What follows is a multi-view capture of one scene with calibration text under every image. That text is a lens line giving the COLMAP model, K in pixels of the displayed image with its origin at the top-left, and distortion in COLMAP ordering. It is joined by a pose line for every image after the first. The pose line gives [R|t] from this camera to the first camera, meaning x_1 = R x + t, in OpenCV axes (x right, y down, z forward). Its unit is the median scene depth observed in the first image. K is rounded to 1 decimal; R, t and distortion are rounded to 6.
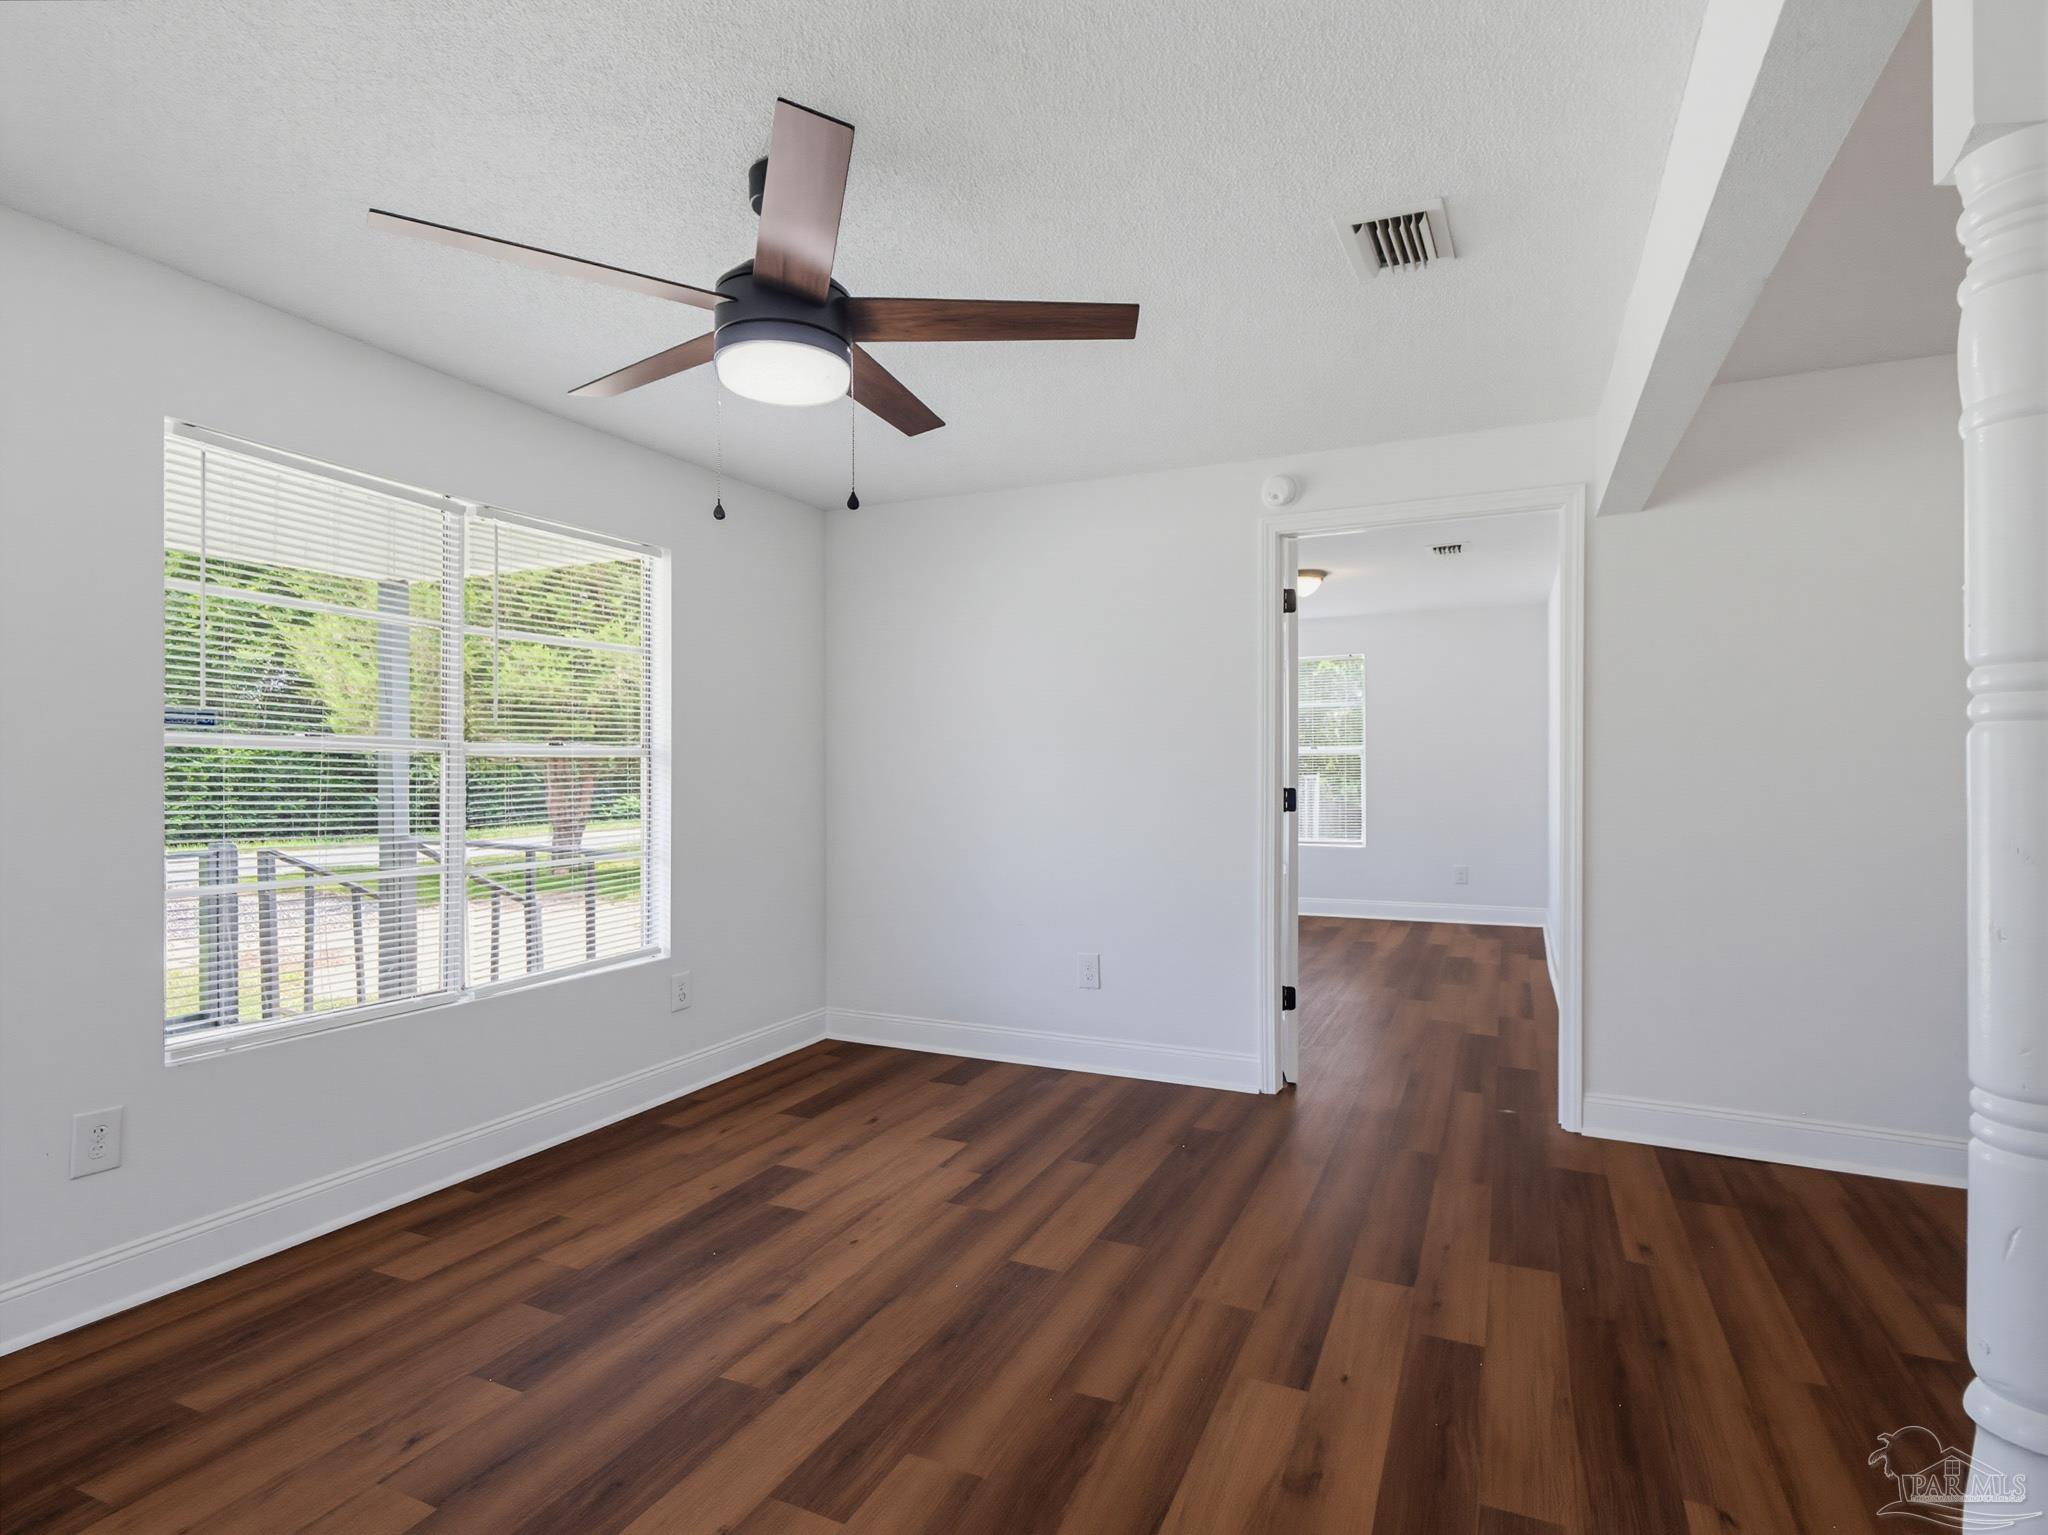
lens RADIAL K [[1078.3, 0, 1009.1], [0, 1078.3, 761.7], [0, 0, 1]] dist [0.002225, 0.001068]
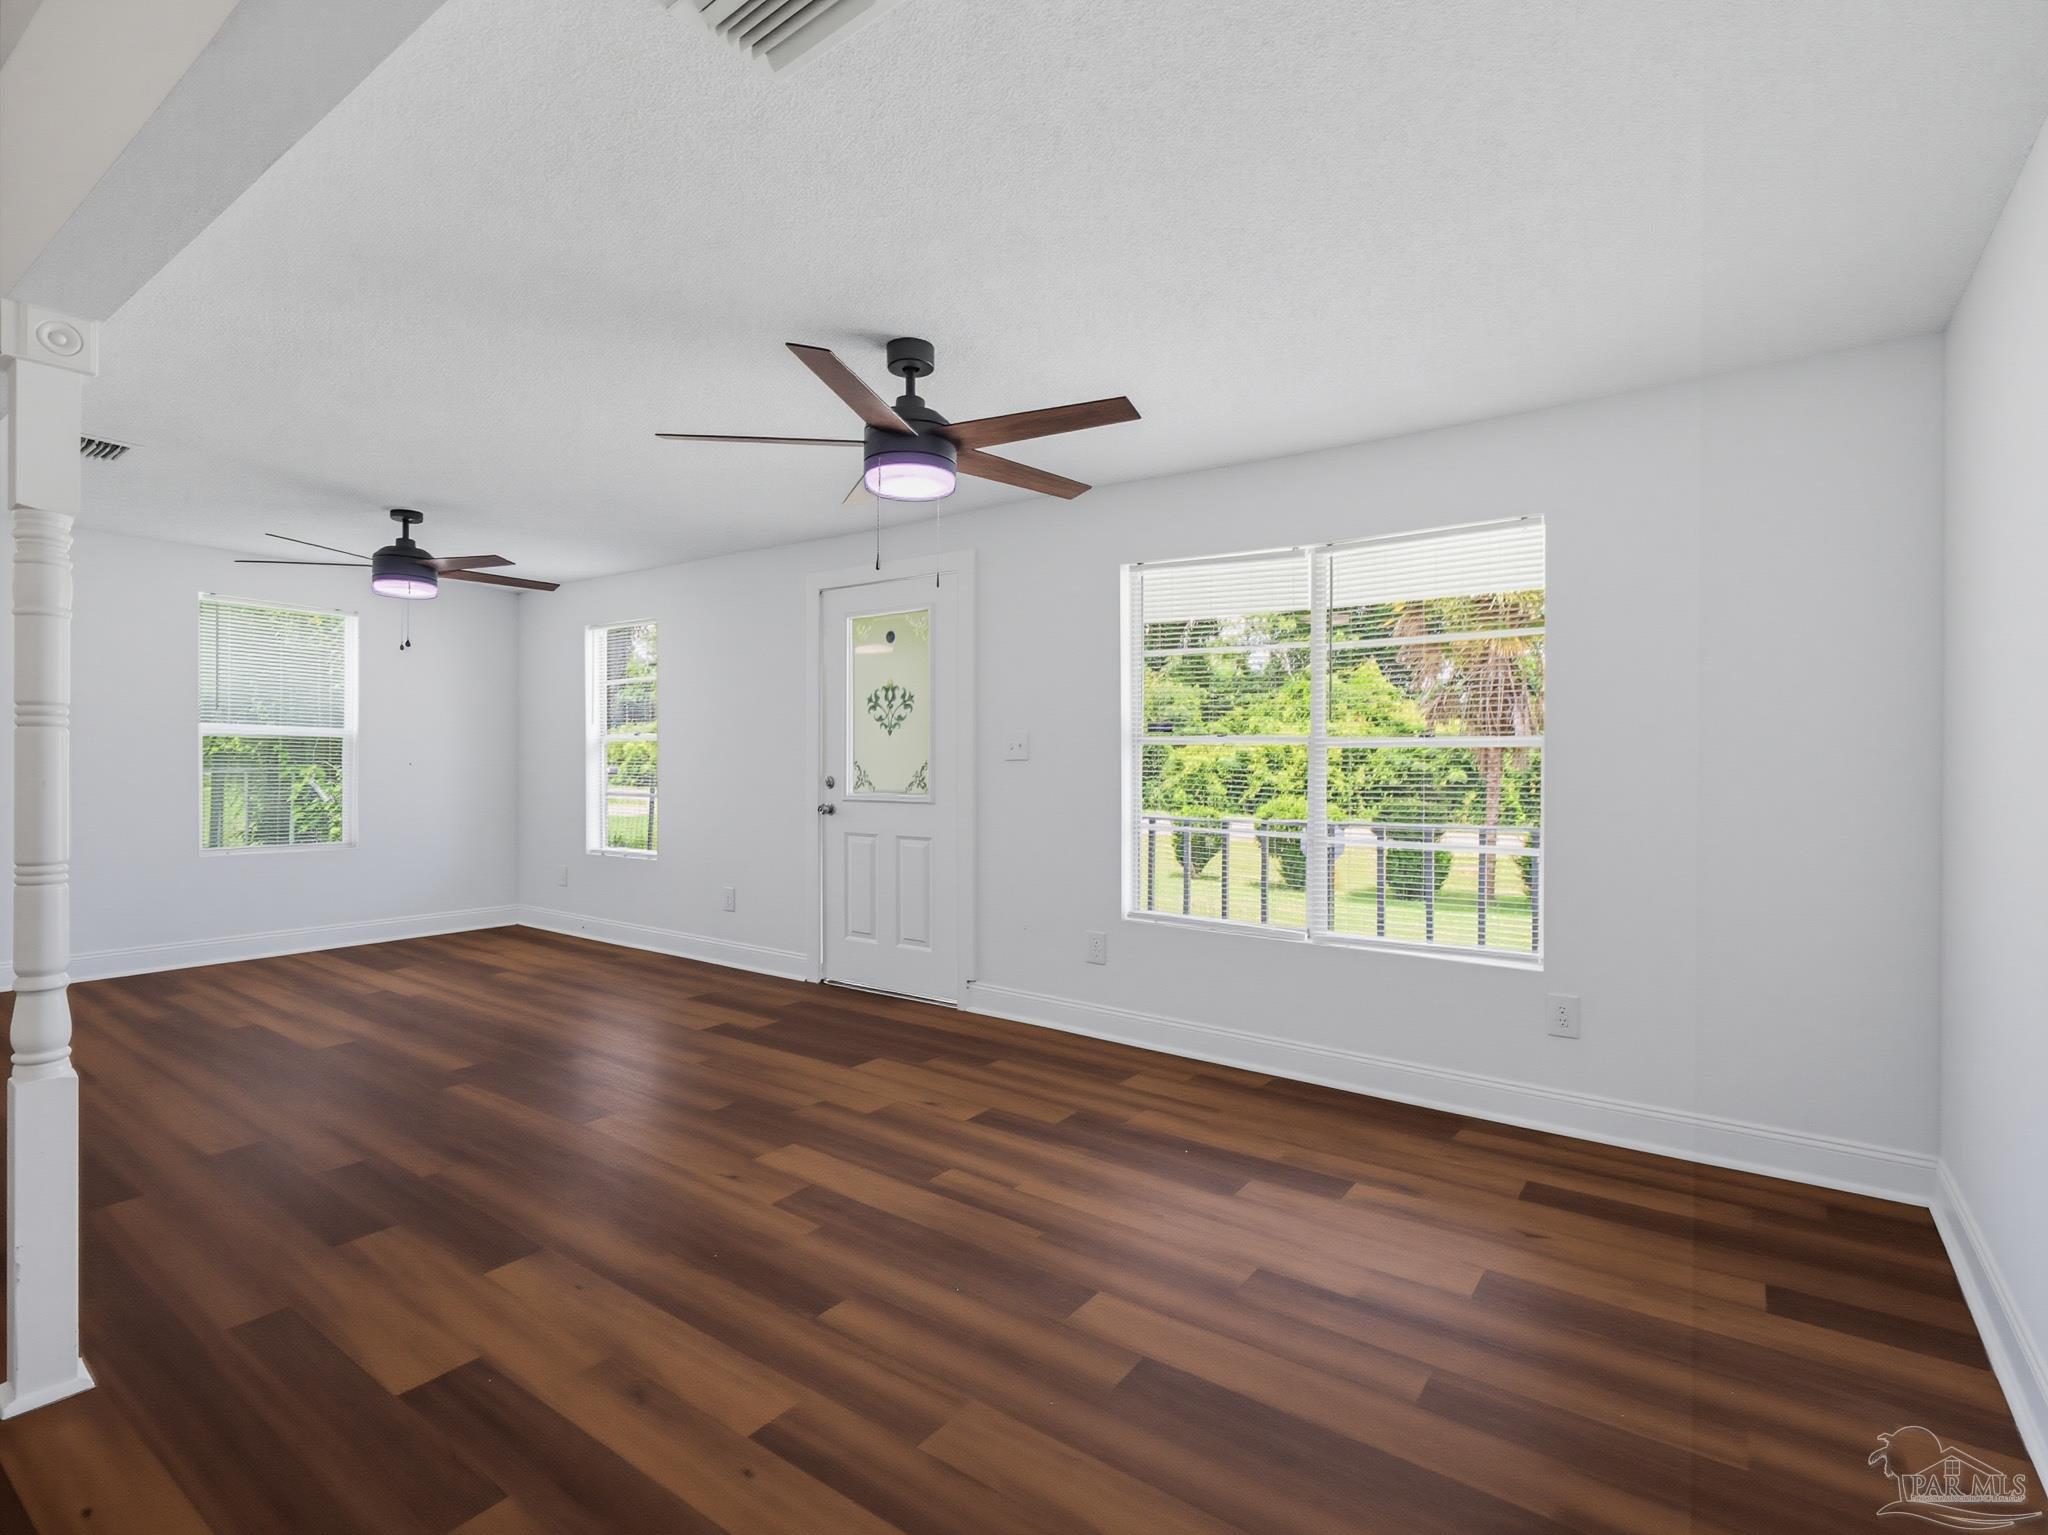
lens RADIAL K [[970.6, 0, 1034.8], [0, 970.6, 764.1], [0, 0, 1]] dist [0.002736, -0.000553]
pose [[-0.178957, 0.004534, -0.983846, 0.832095], [-0.001862, 0.999986, 0.004947, 0.011502], [0.983855, 0.002717, -0.178946, 1.110948]]
